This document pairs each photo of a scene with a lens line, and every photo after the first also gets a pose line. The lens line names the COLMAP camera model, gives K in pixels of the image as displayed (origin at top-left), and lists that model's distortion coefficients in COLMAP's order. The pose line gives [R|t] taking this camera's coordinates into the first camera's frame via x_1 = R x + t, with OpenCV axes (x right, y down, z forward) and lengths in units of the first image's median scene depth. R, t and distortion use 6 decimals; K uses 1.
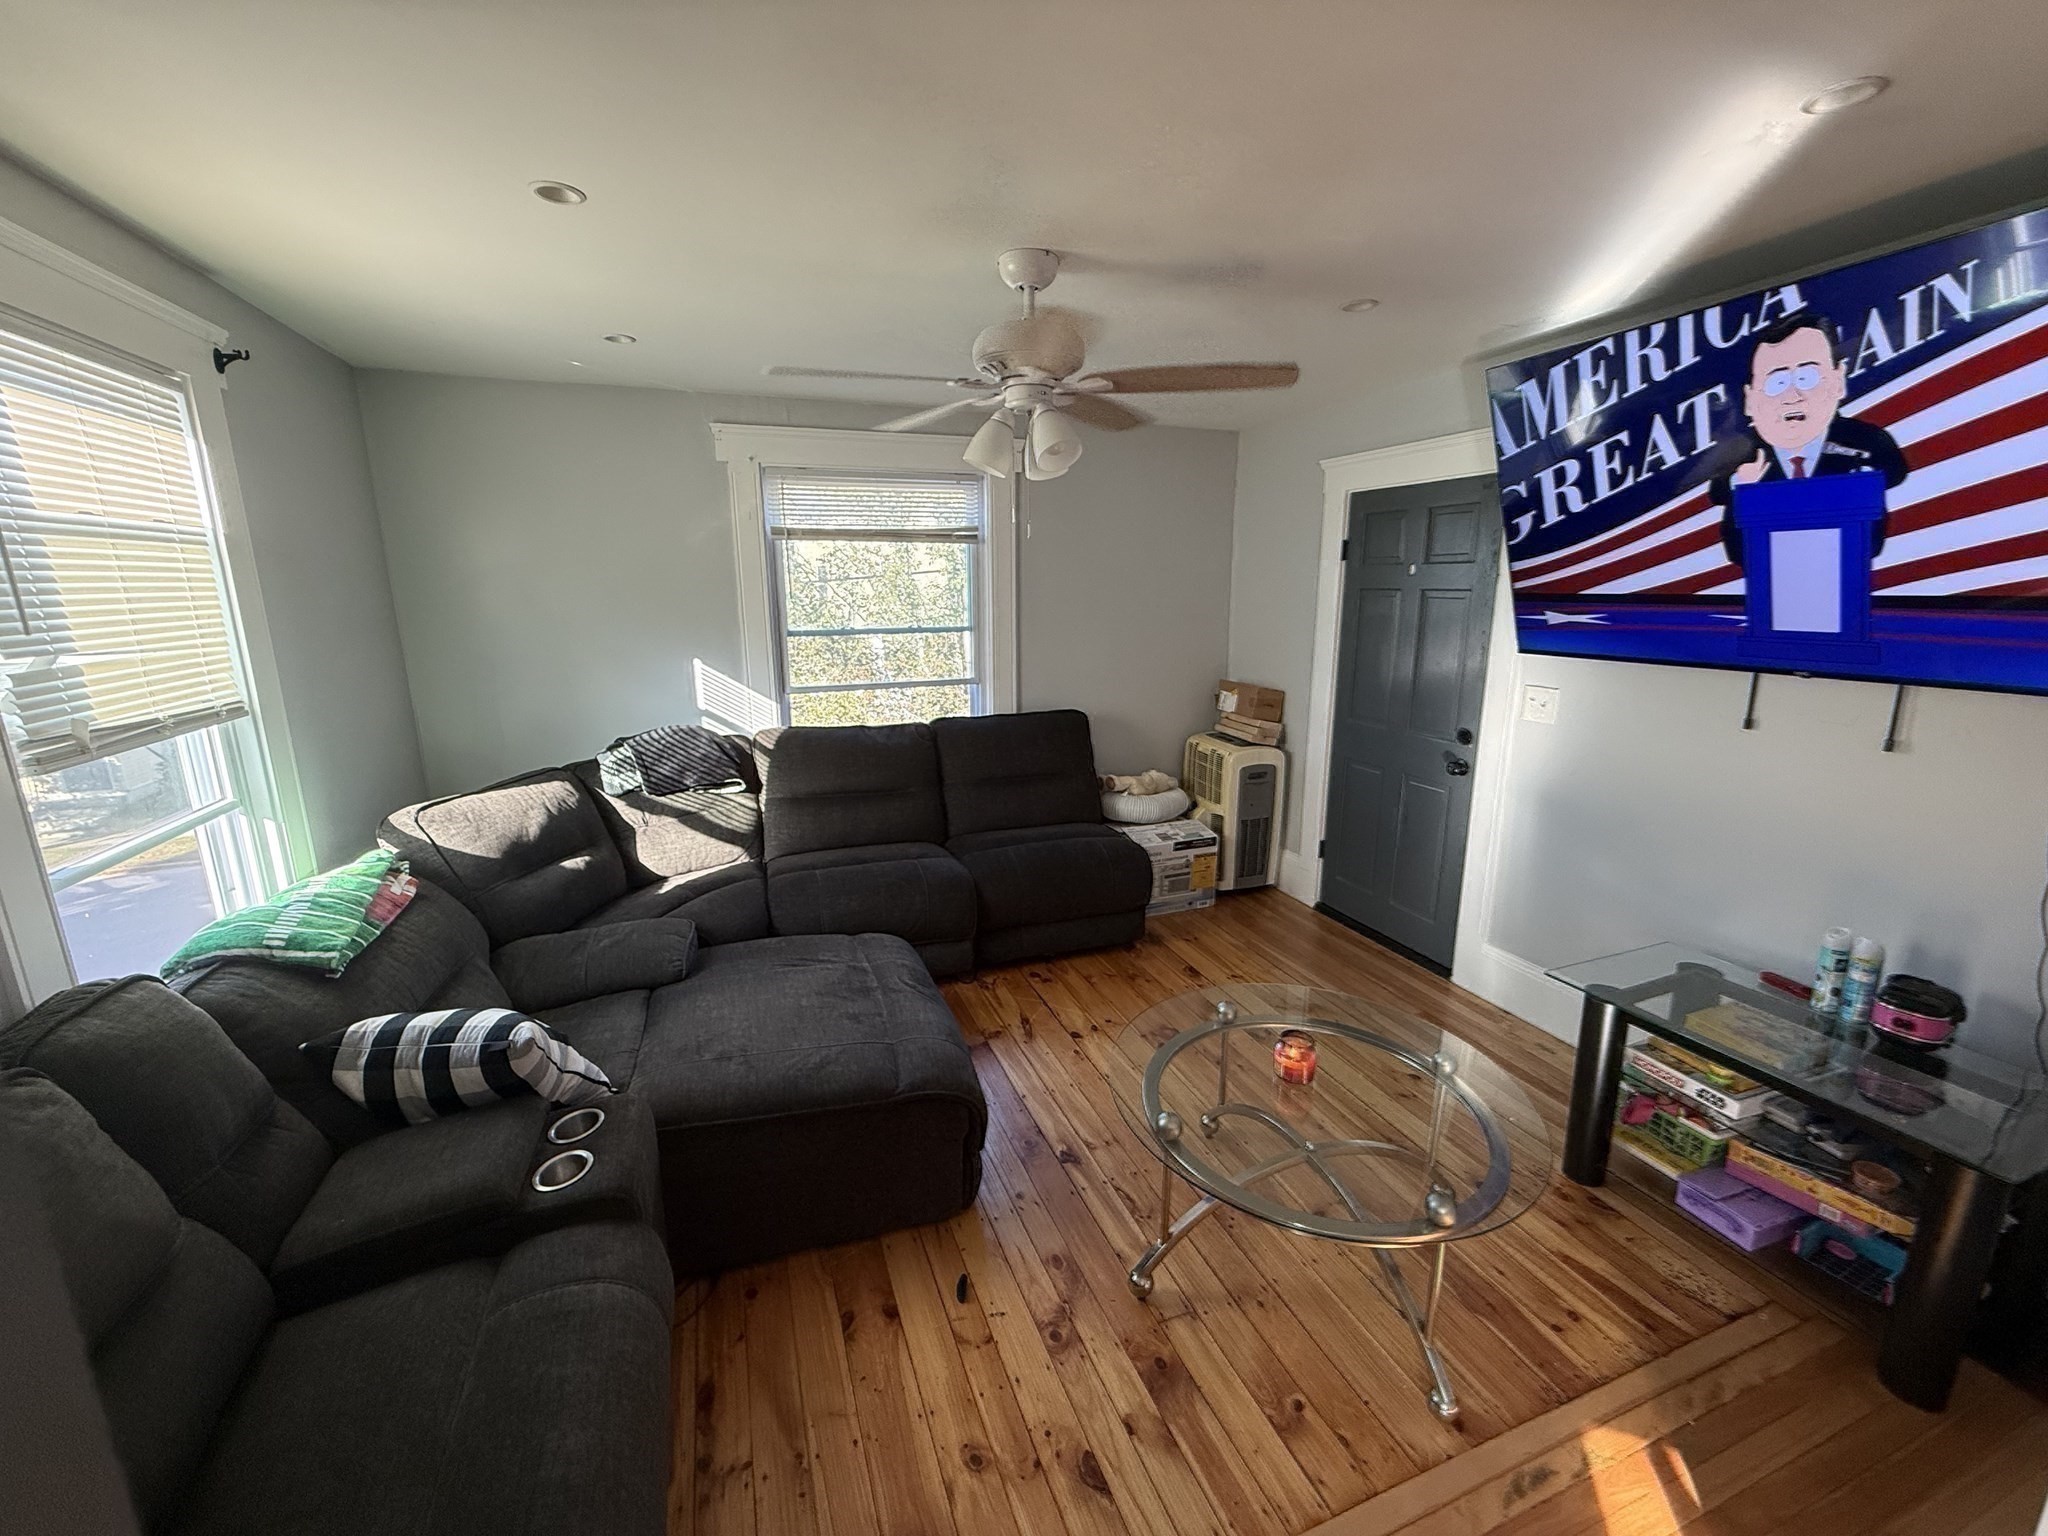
lens RADIAL K [[816.1, 0, 1022.0], [0, 816.1, 765.7], [0, 0, 1]] dist [0.000195, 0.000099]
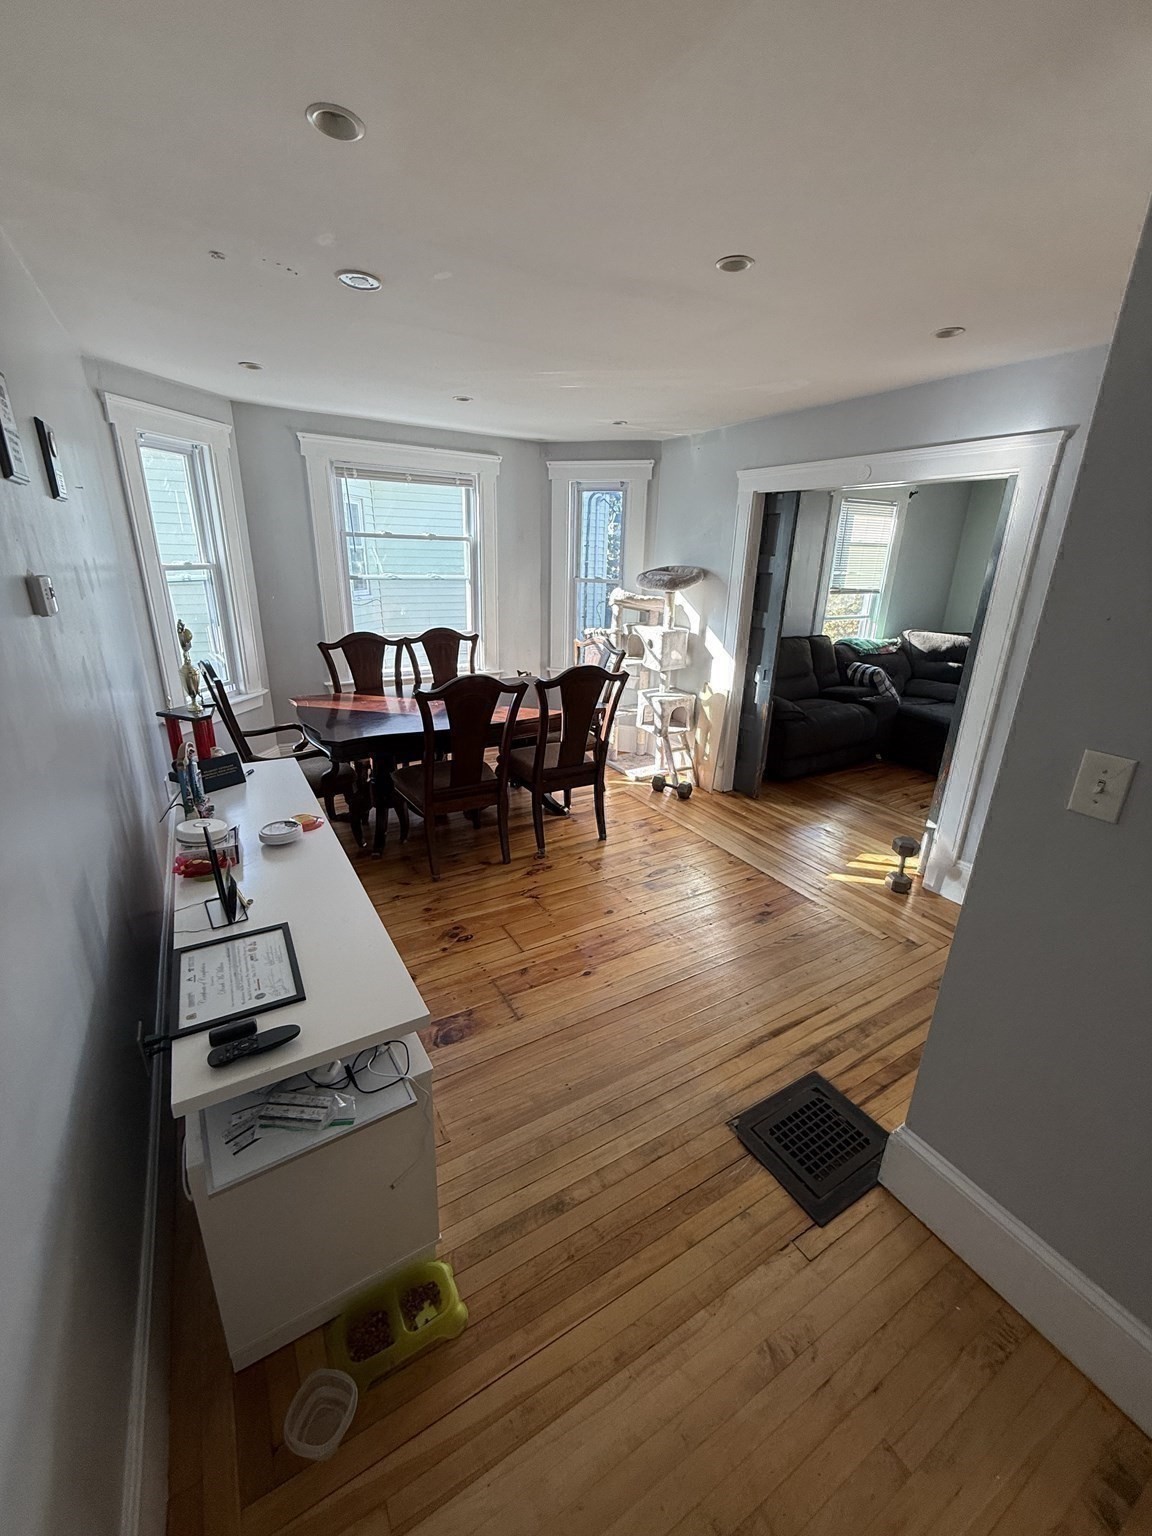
lens RADIAL K [[612.1, 0, 578.8], [0, 612.1, 765.4], [0, 0, 1]] dist [0.000195, 0.000099]
pose [[0.178751, 0.330182, -0.926838, 2.076123], [-0.244897, 0.927293, 0.283113, 0.265296], [0.952929, 0.176373, 0.246615, -1.080102]]
